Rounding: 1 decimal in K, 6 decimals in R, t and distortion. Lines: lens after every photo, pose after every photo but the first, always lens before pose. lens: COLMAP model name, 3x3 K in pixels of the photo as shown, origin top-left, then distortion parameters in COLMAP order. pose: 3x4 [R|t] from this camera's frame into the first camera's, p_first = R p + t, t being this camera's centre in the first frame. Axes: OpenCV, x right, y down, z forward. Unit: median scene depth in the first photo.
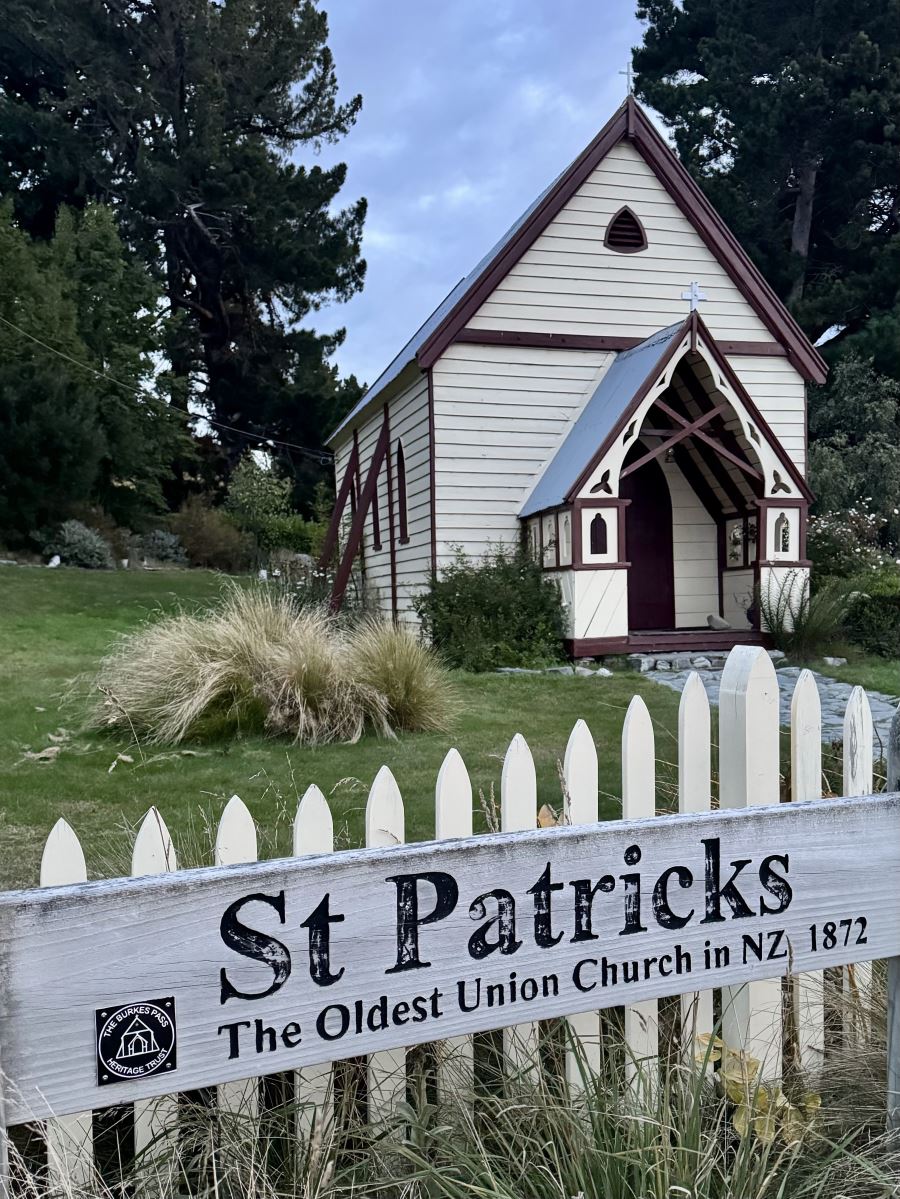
lens RADIAL K [[1181.7, 0, 492.0], [0, 1181.7, 633.8], [0, 0, 1]] dist [0.218616, -0.497184]
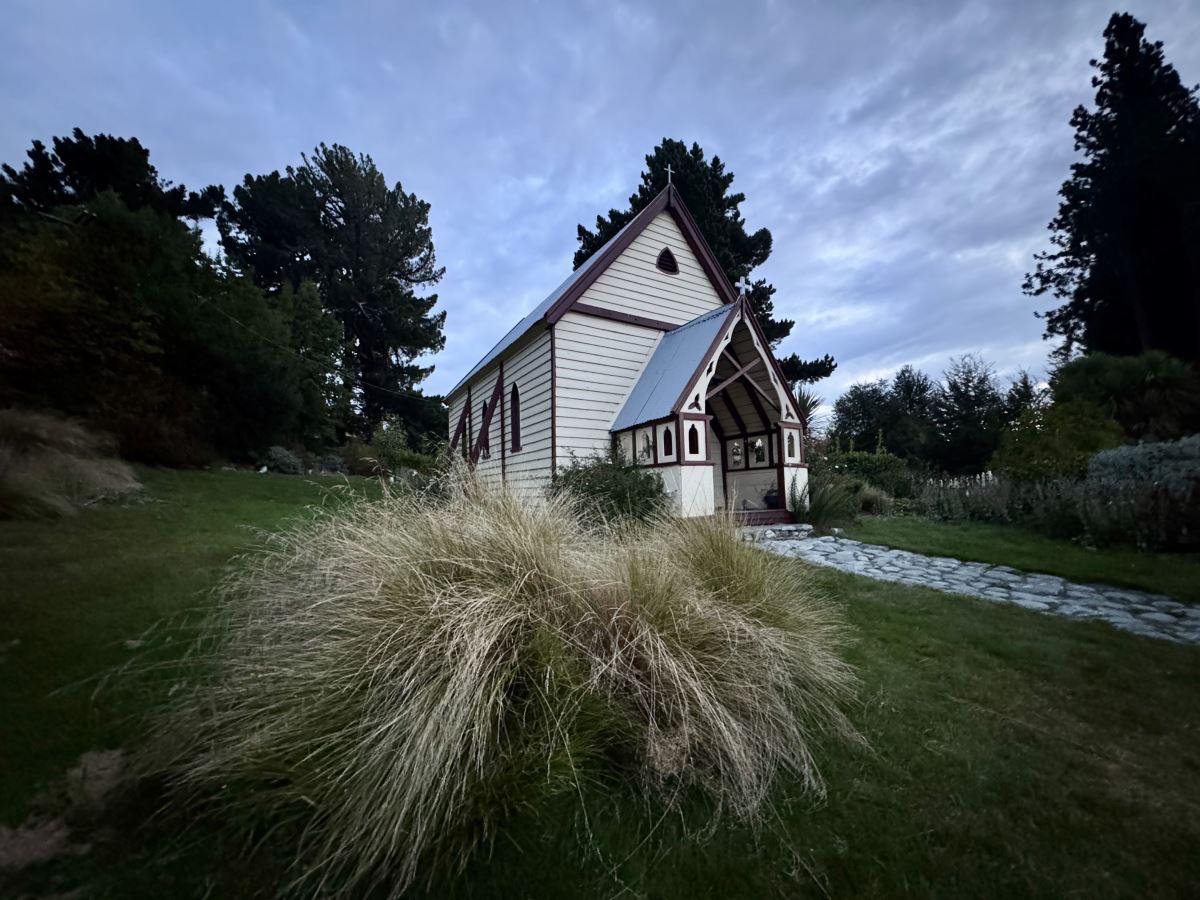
lens RADIAL K [[475.5, 0, 600.0], [0, 475.5, 450.0], [0, 0, 1]] dist [0.000051, -0.000411]
pose [[0.969772, 0.022863, 0.242938, -0.132469], [0.007211, 0.992481, -0.122190, -0.006029], [-0.243905, 0.120248, 0.962315, 0.460883]]
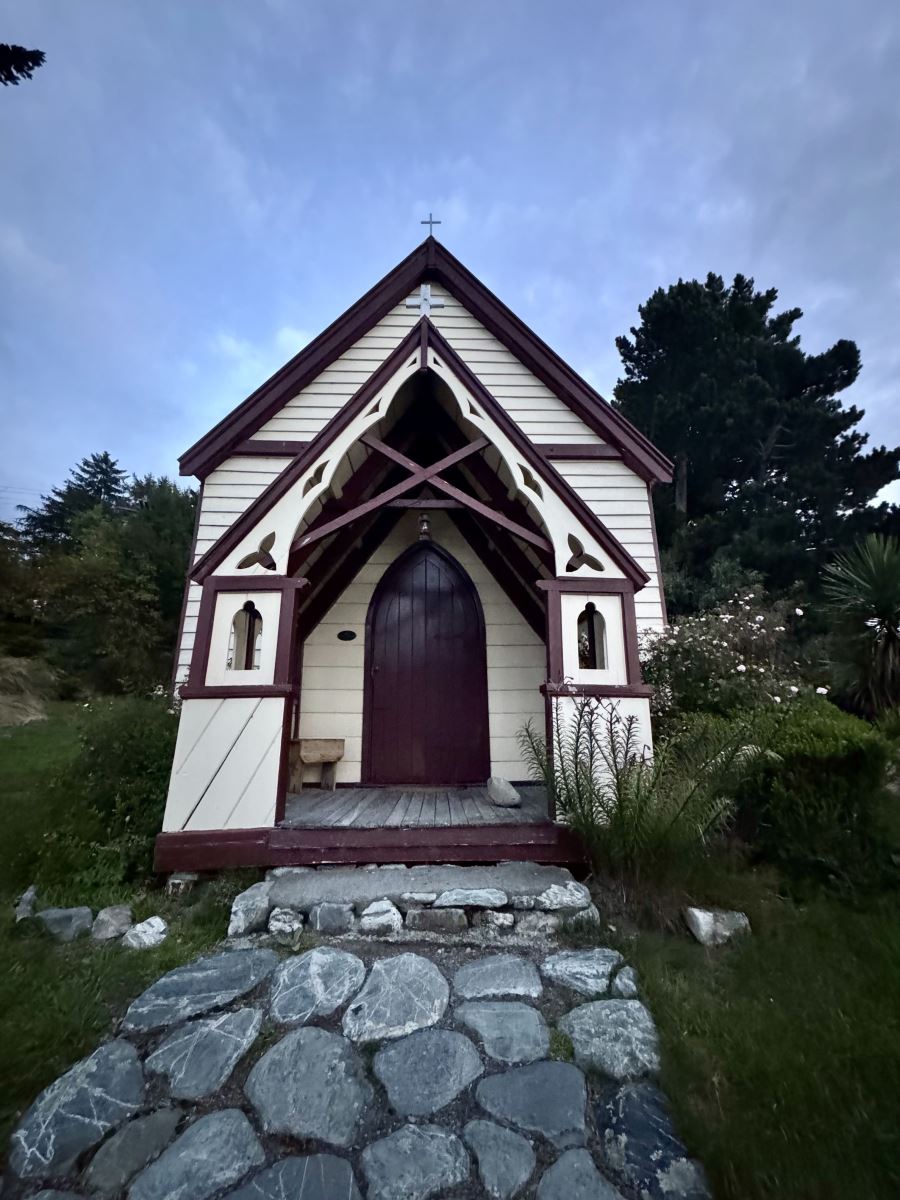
lens RADIAL K [[475.5, 0, 450.0], [0, 475.5, 600.0], [0, 0, 1]] dist [0.000051, -0.000411]
pose [[0.966526, -0.050006, -0.251647, 0.224914], [-0.020515, 0.962620, -0.270079, -0.036233], [0.255746, 0.266201, 0.929371, 0.732554]]
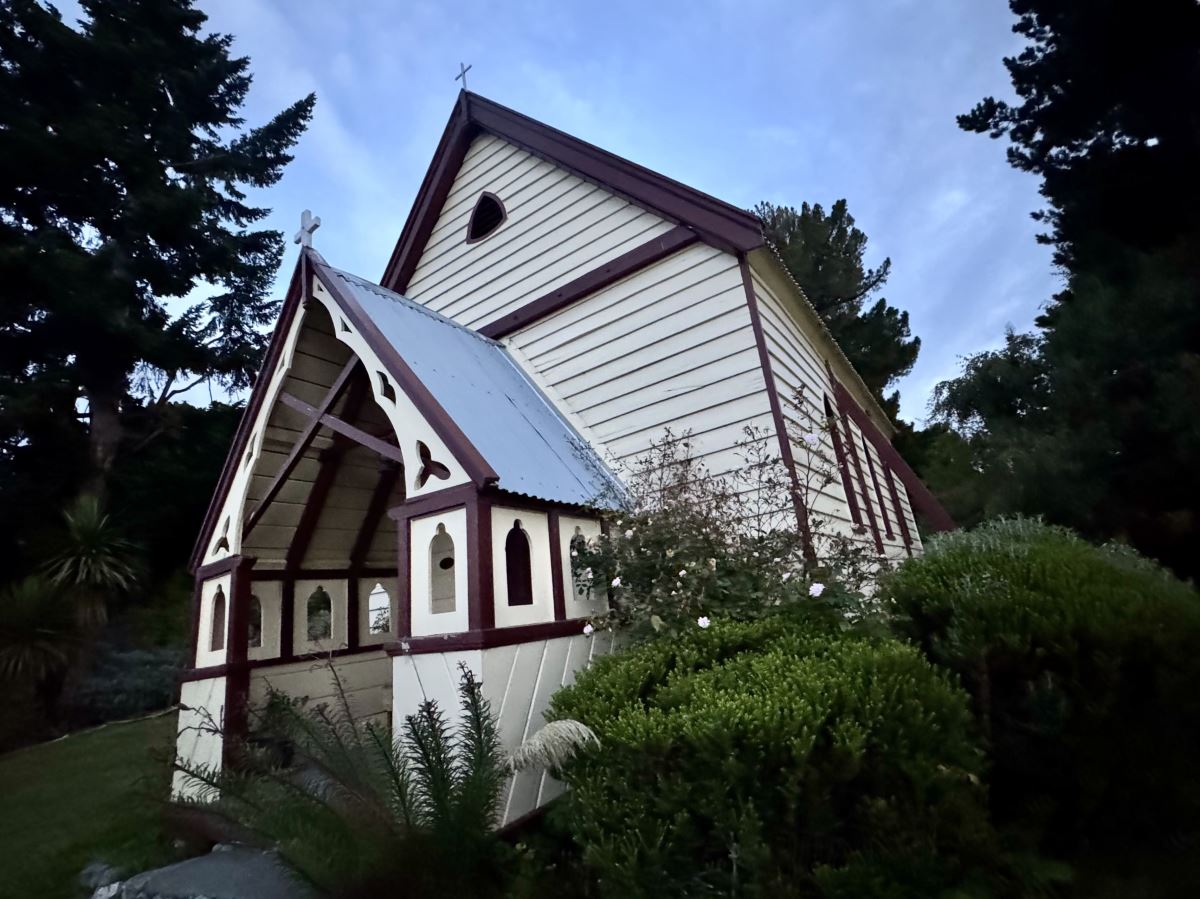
lens RADIAL K [[560.4, 0, 600.0], [0, 560.4, 449.5], [0, 0, 1]] dist [-0.000529, -0.000173]
pose [[0.640324, -0.273833, -0.717636, 0.424040], [0.094196, 0.955236, -0.280447, -0.059879], [0.762307, 0.111979, 0.637455, 0.869258]]
